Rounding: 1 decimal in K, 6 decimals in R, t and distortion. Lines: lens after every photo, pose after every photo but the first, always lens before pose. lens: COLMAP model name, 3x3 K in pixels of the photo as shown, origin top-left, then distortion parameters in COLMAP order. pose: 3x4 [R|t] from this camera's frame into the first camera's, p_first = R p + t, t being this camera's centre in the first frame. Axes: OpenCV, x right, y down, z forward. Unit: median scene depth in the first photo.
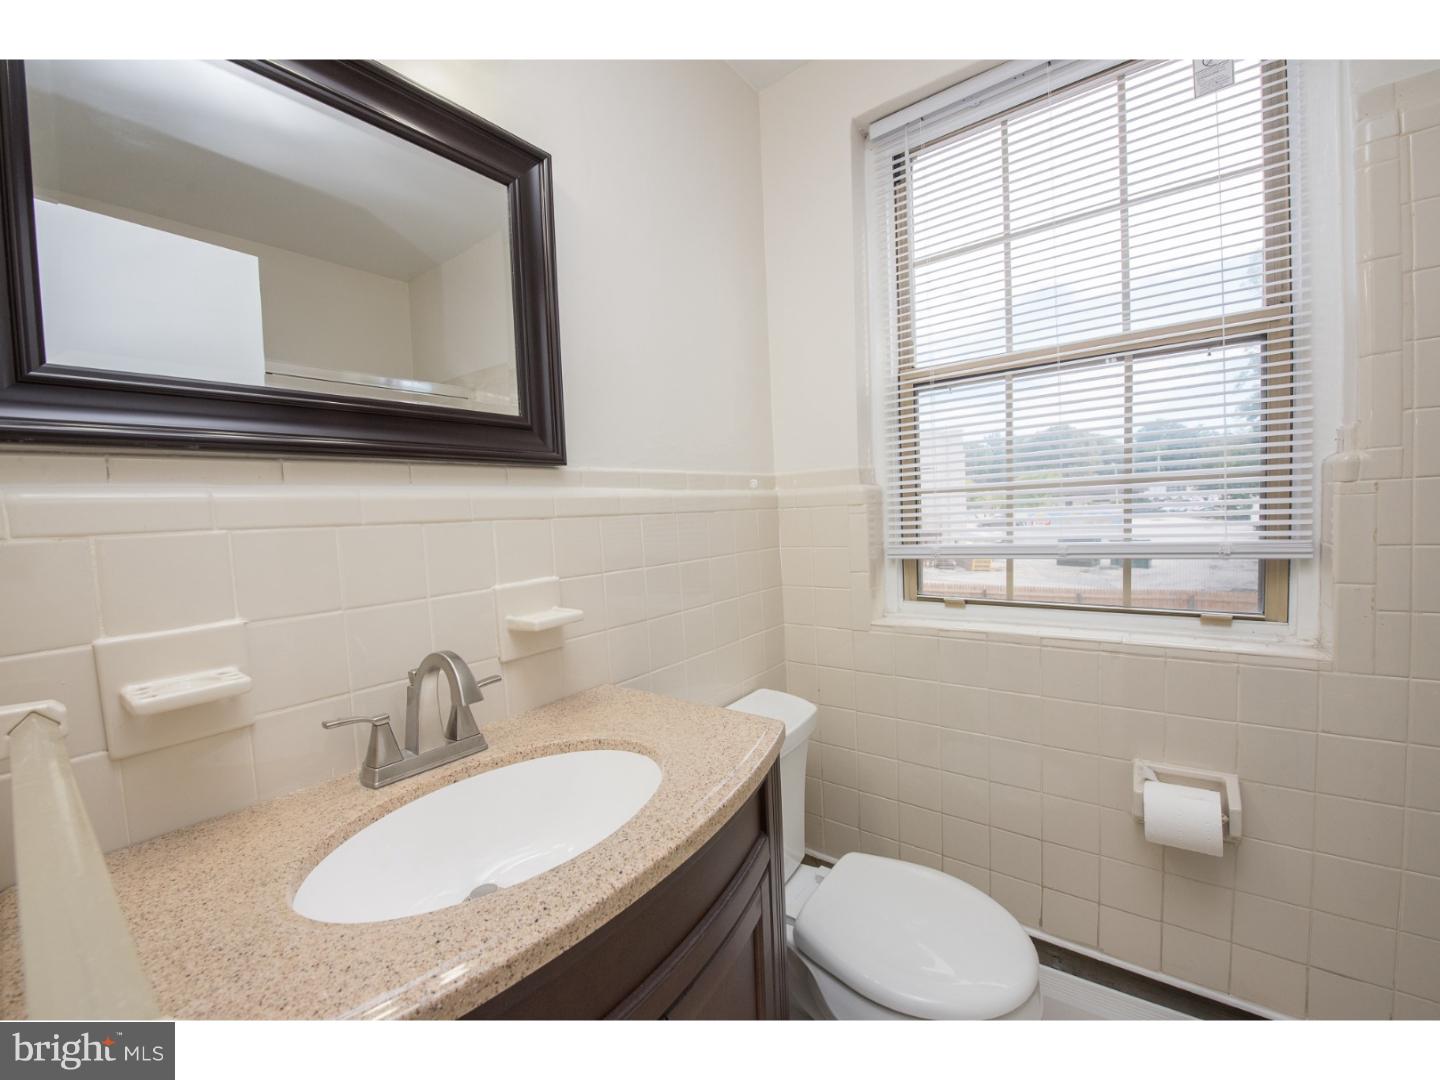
lens RADIAL K [[574.3, 0, 720.0], [0, 574.3, 540.0], [0, 0, 1]] dist [-0.013293, 0.000046]
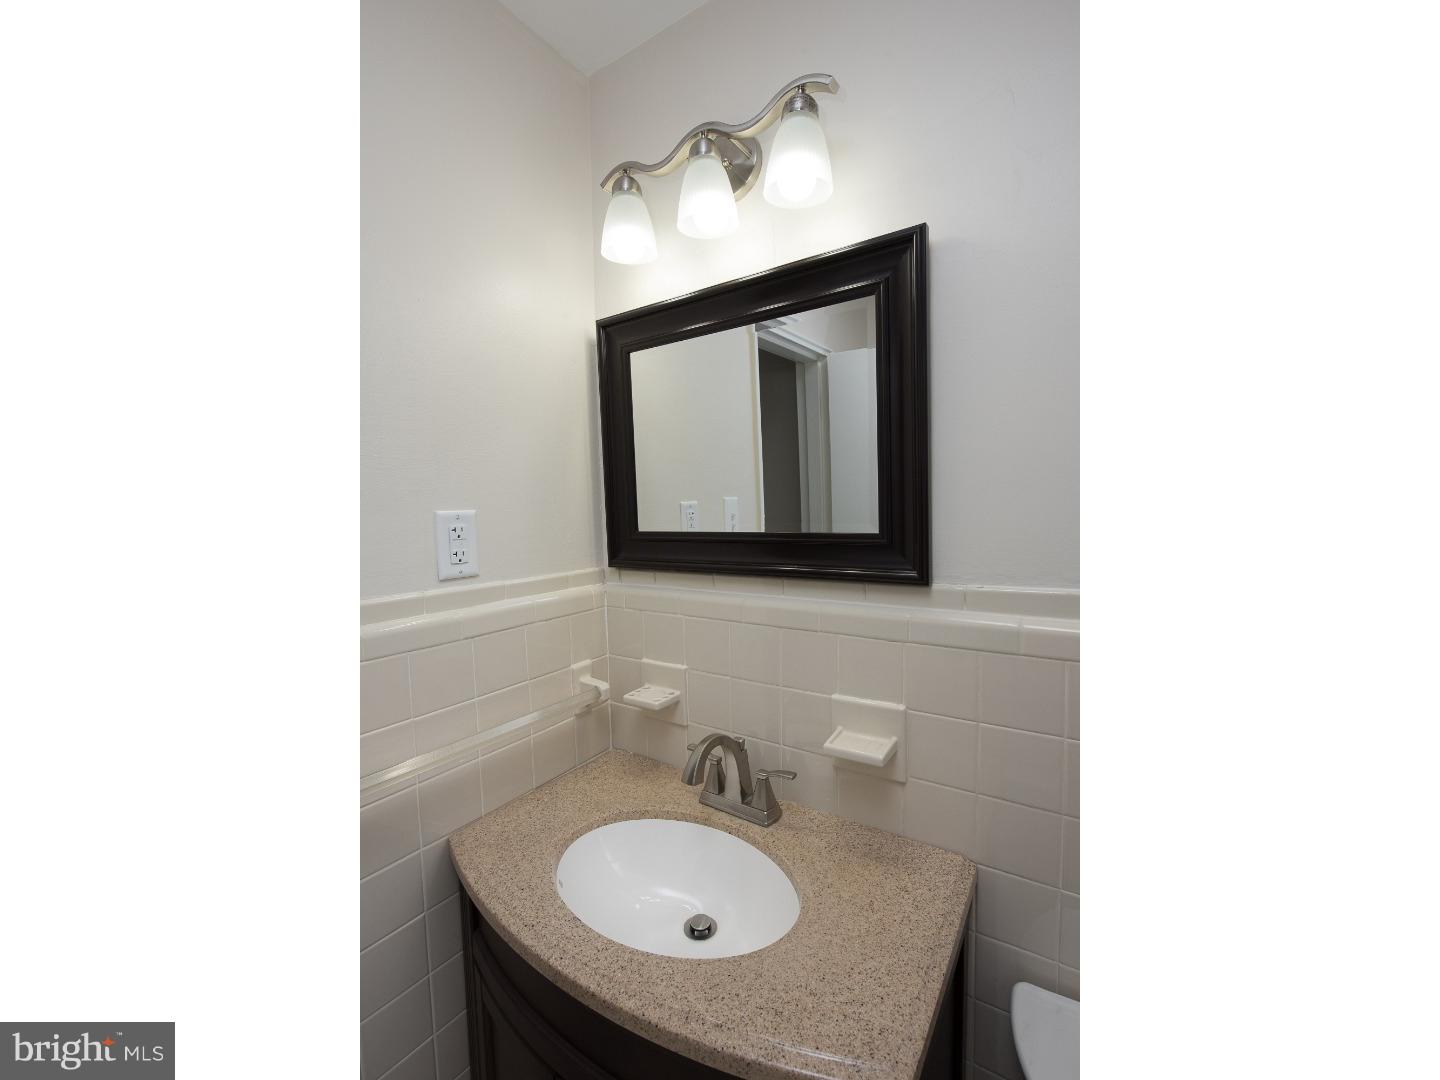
lens RADIAL K [[540.8, 0, 720.0], [0, 540.8, 540.0], [0, 0, 1]] dist [0.000040, -0.000048]
pose [[0.072106, 0.102310, -0.992136, 0.547475], [-0.029302, 0.994513, 0.100426, -0.291849], [0.996966, 0.021831, 0.074708, 0.670130]]
